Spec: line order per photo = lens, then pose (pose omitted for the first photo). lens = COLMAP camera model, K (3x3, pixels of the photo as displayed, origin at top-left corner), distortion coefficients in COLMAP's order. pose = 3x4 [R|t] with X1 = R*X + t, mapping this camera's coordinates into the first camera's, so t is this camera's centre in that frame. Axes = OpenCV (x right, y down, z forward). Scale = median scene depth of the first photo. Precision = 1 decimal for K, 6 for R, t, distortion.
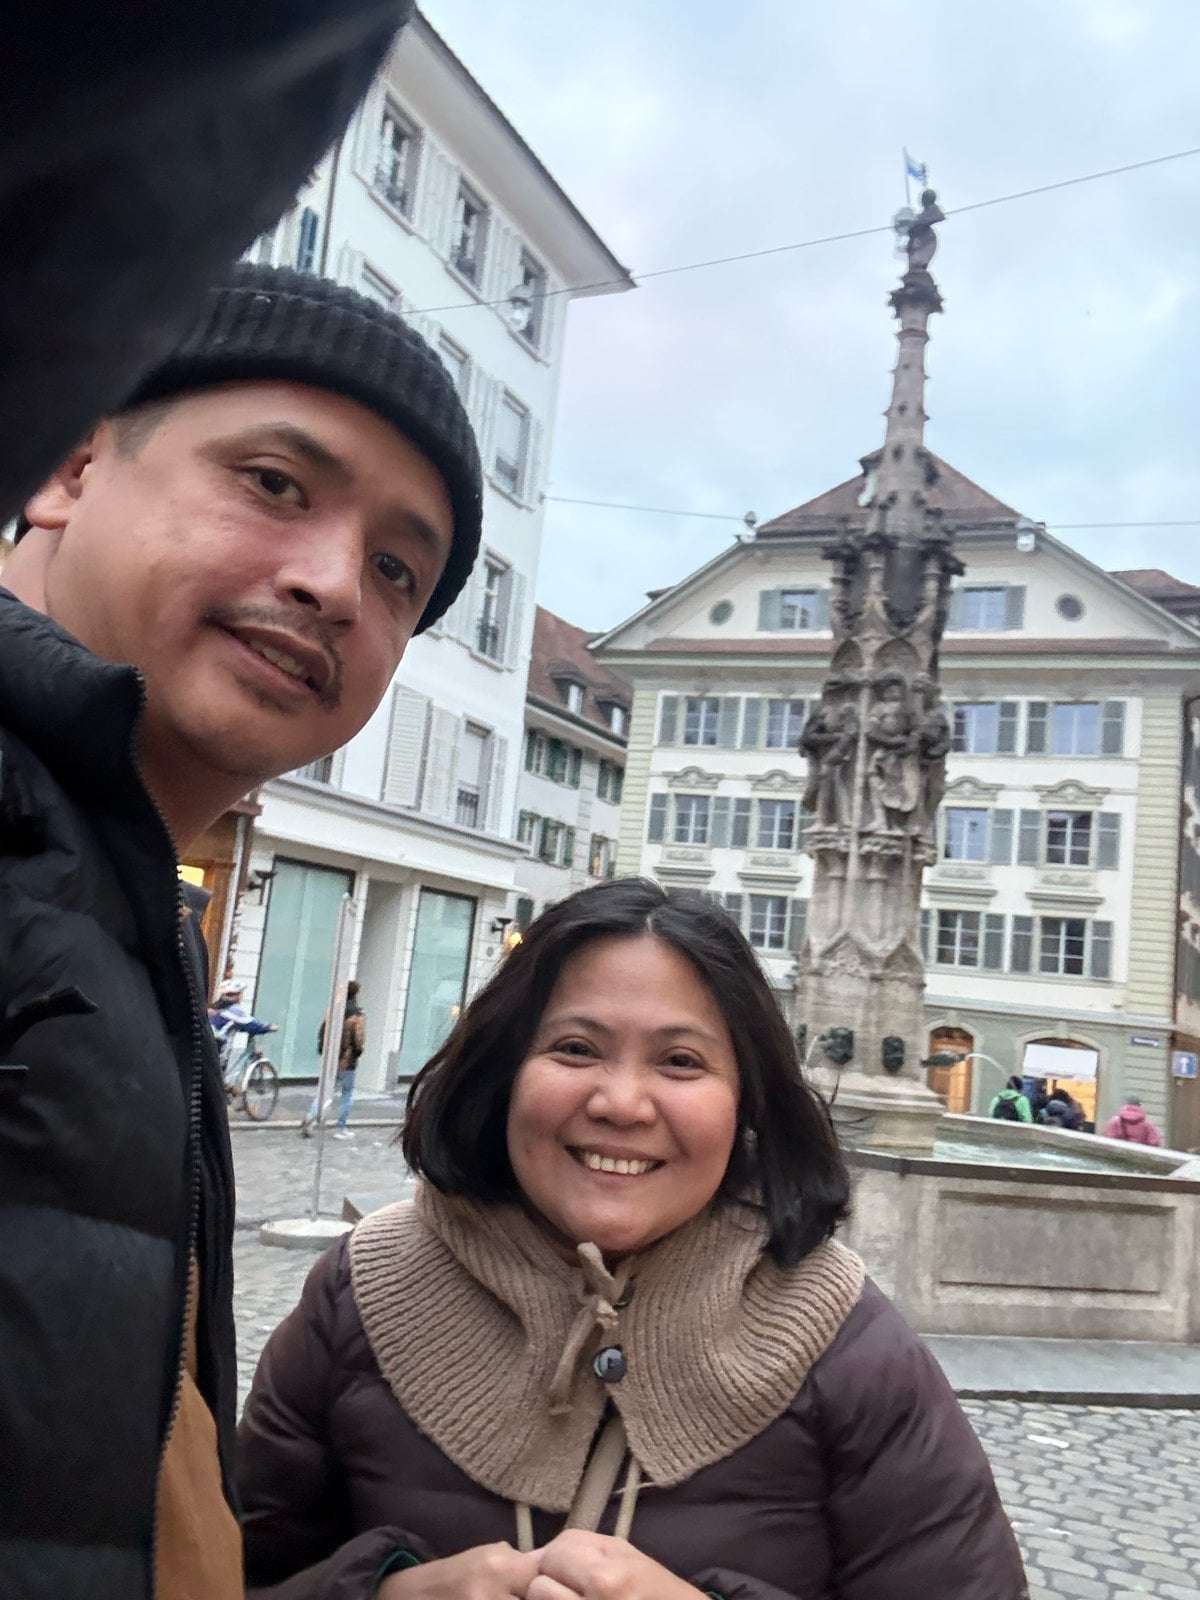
lens RADIAL K [[1440.2, 0, 600.0], [0, 1440.2, 800.0], [0, 0, 1]] dist [0.161621, -0.290724]
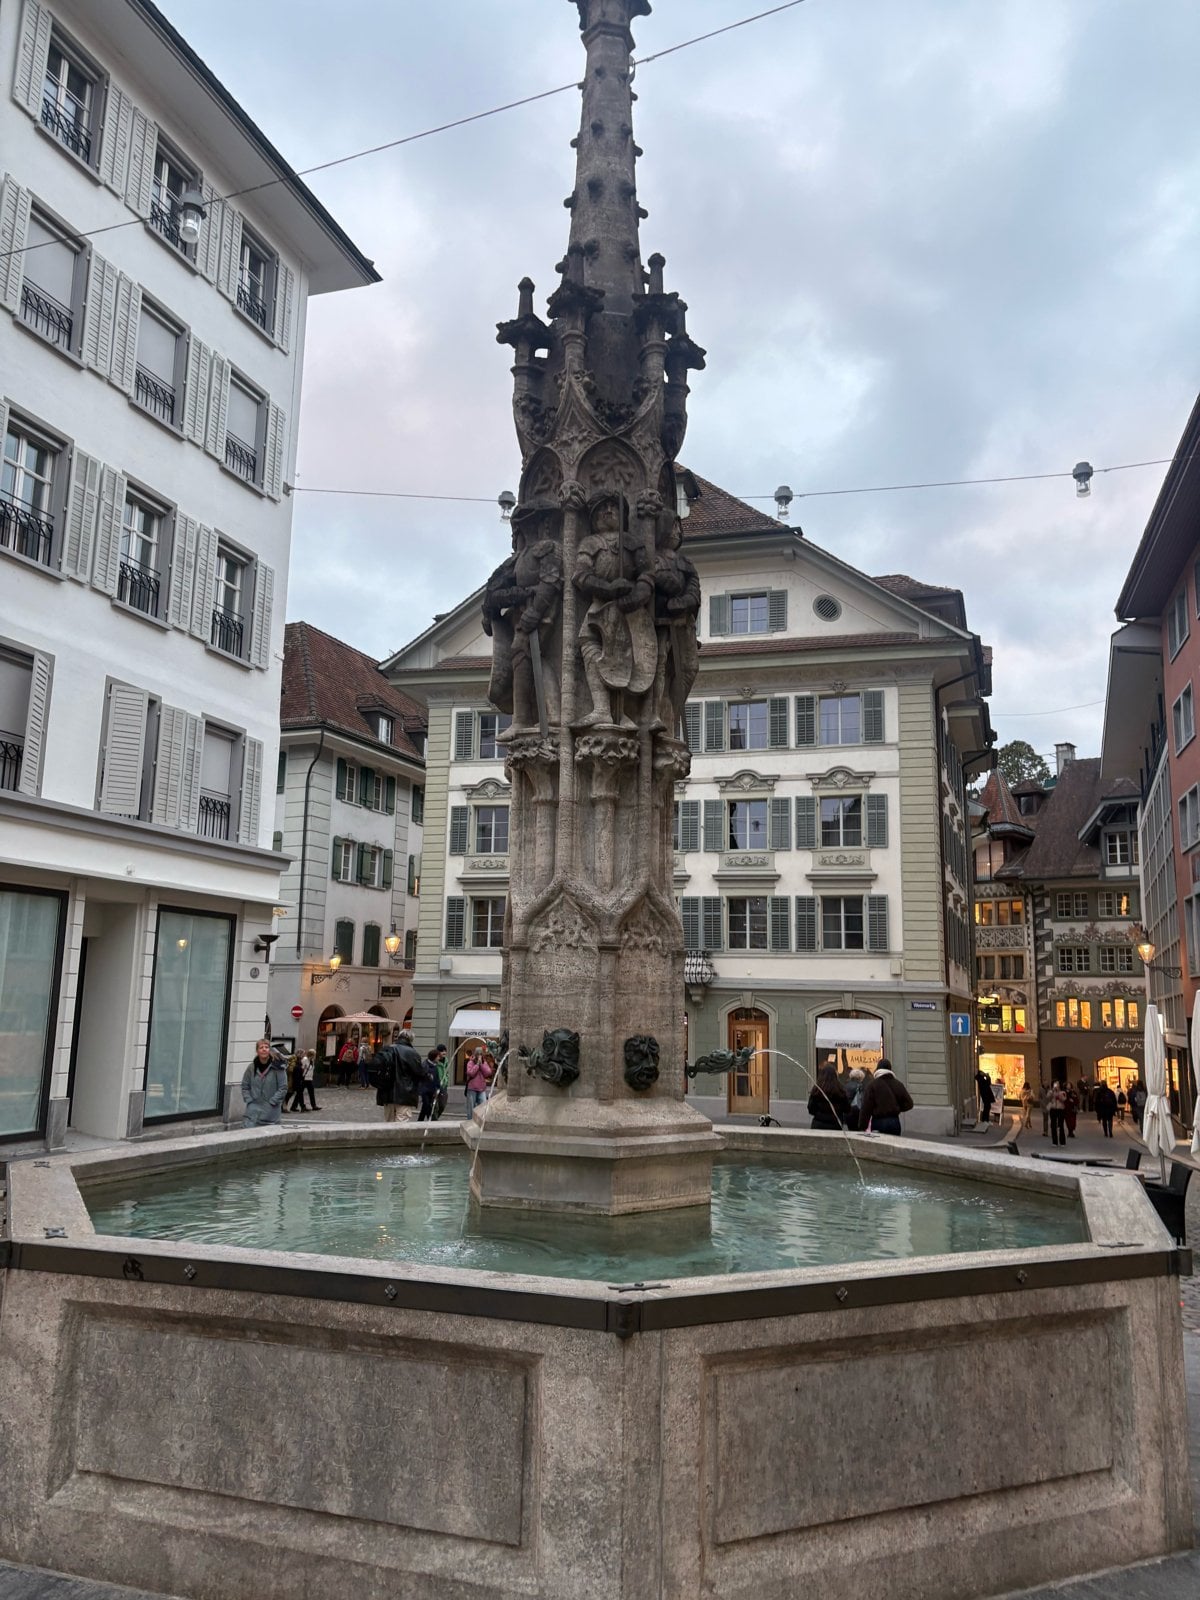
lens RADIAL K [[1231.7, 0, 605.4], [0, 1231.7, 808.4], [0, 0, 1]] dist [0.073037, -0.082292]
pose [[0.989482, -0.064244, 0.129604, 0.049820], [0.066894, 0.997629, -0.016196, 0.028413], [-0.128256, 0.024695, 0.991434, 0.185798]]
